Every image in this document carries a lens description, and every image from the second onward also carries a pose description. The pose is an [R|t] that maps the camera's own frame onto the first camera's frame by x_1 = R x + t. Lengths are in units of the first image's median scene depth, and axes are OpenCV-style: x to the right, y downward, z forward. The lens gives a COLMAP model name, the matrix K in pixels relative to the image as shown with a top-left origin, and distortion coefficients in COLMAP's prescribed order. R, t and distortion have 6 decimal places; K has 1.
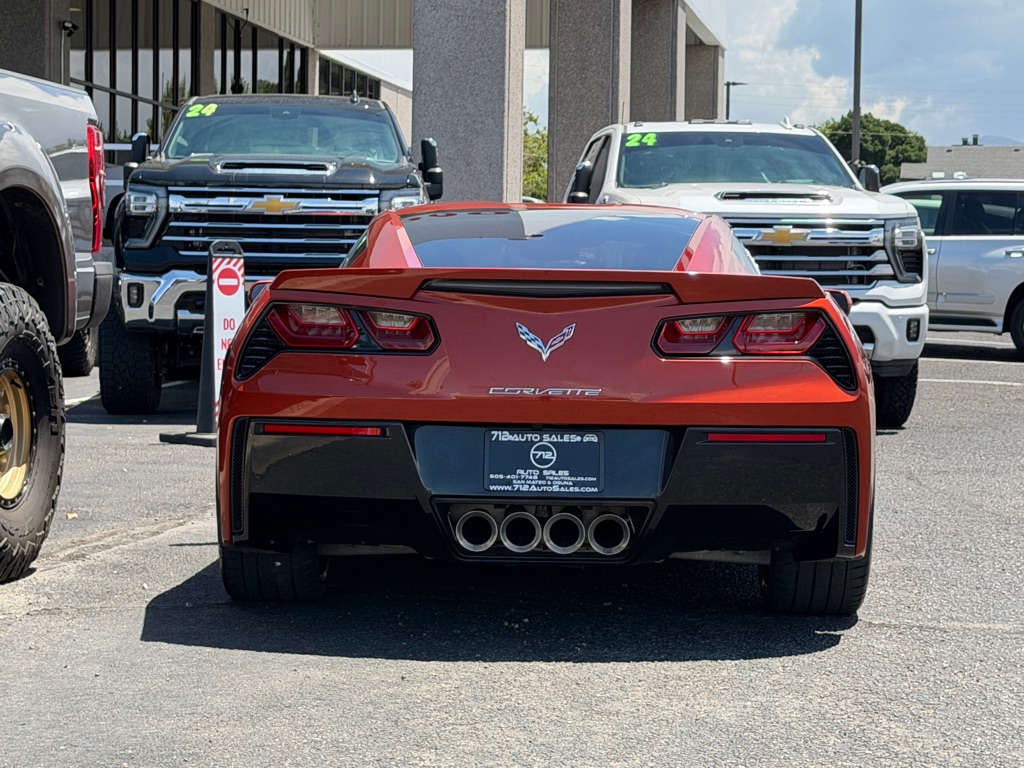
lens RADIAL K [[2284.9, 0, 529.3], [0, 2284.9, 404.4], [0, 0, 1]] dist [0.153609, 0.057446]
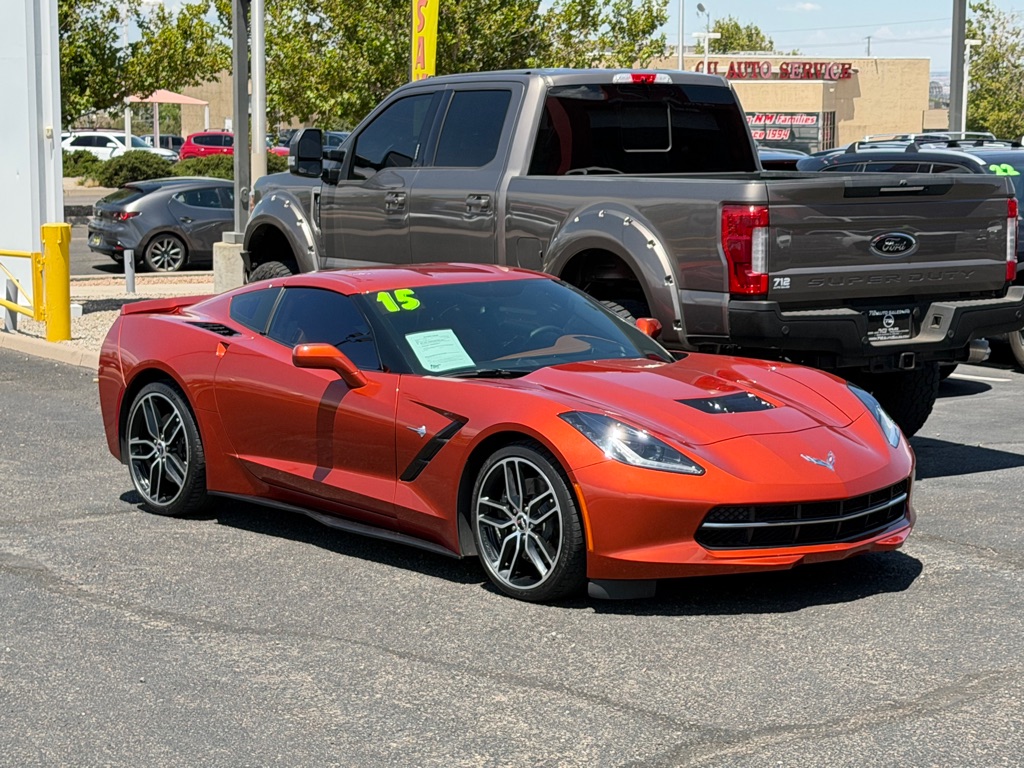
lens RADIAL K [[2276.8, 0, 517.0], [0, 2276.8, 385.1], [0, 0, 1]] dist [0.149942, 0.075983]
pose [[-0.760719, 0.059718, -0.646328, 0.489755], [-0.044738, 0.988566, 0.143996, -0.122108], [0.647538, 0.138456, -0.749350, 1.163940]]
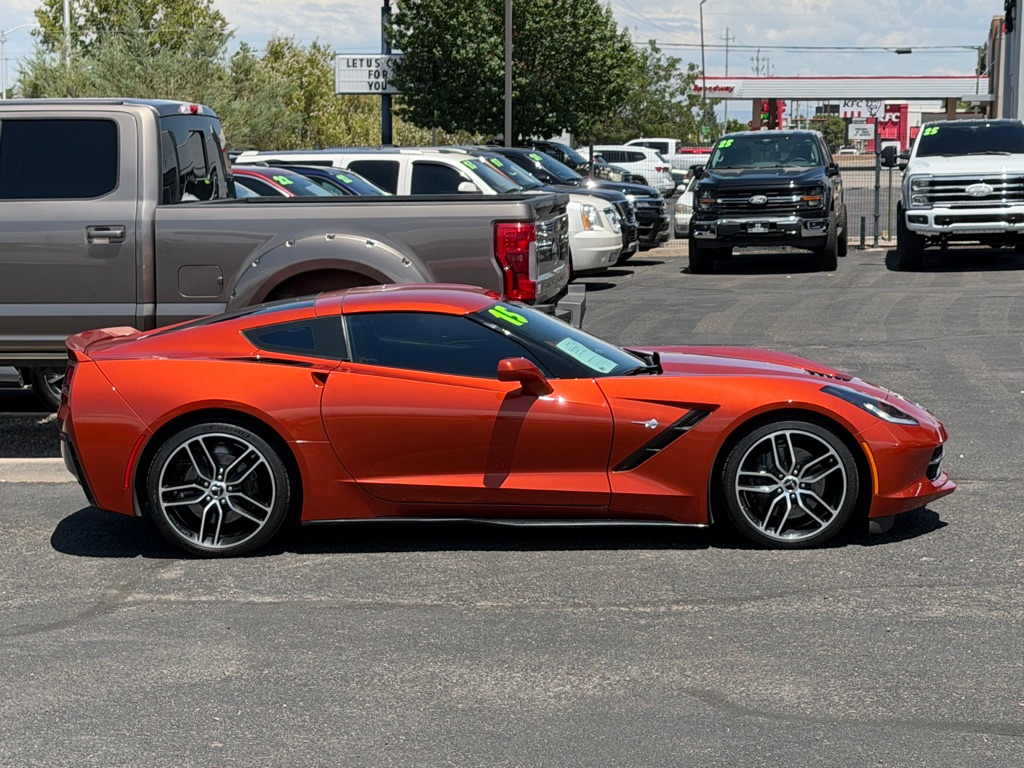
lens RADIAL K [[2279.6, 0, 508.8], [0, 2279.6, 417.1], [0, 0, 1]] dist [0.154819, 0.012570]
pose [[0.005380, 0.106298, -0.994320, 0.842984], [-0.041752, 0.993491, 0.105984, -0.091194], [0.999114, 0.040945, 0.009783, 0.578642]]
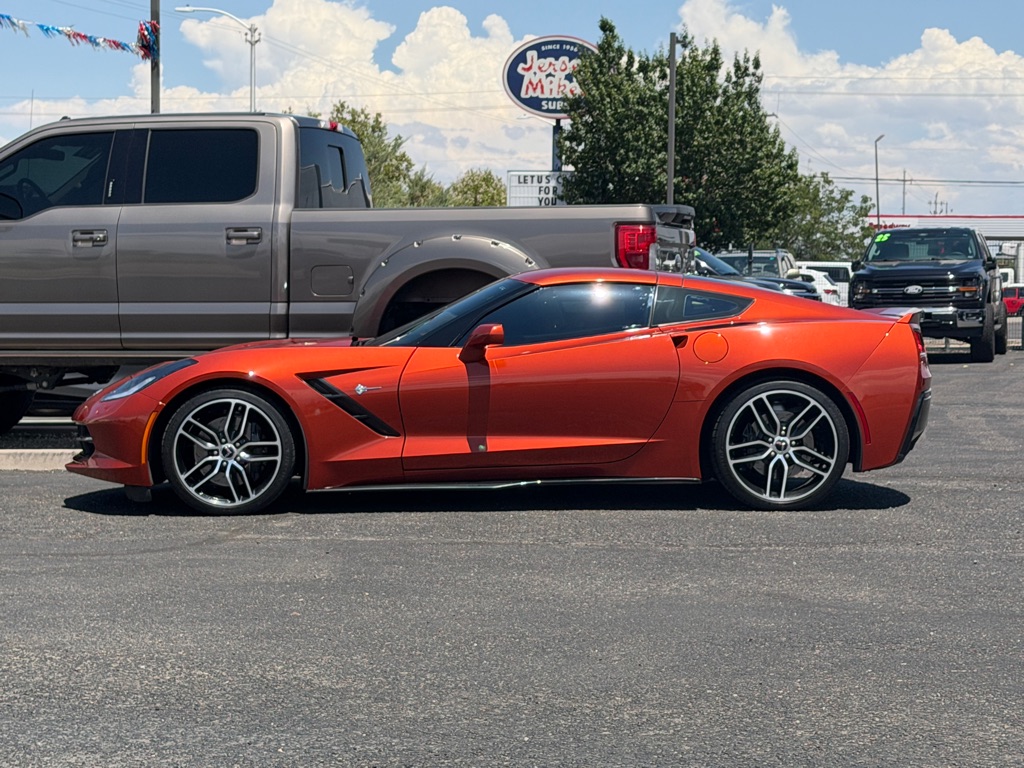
lens RADIAL K [[2263.1, 0, 507.6], [0, 2263.1, 382.5], [0, 0, 1]] dist [0.138367, 0.289322]
pose [[-0.074353, 0.027001, -0.996866, 0.859382], [-0.053707, 0.998074, 0.031040, -0.030804], [0.995785, 0.055847, -0.072760, 0.606816]]
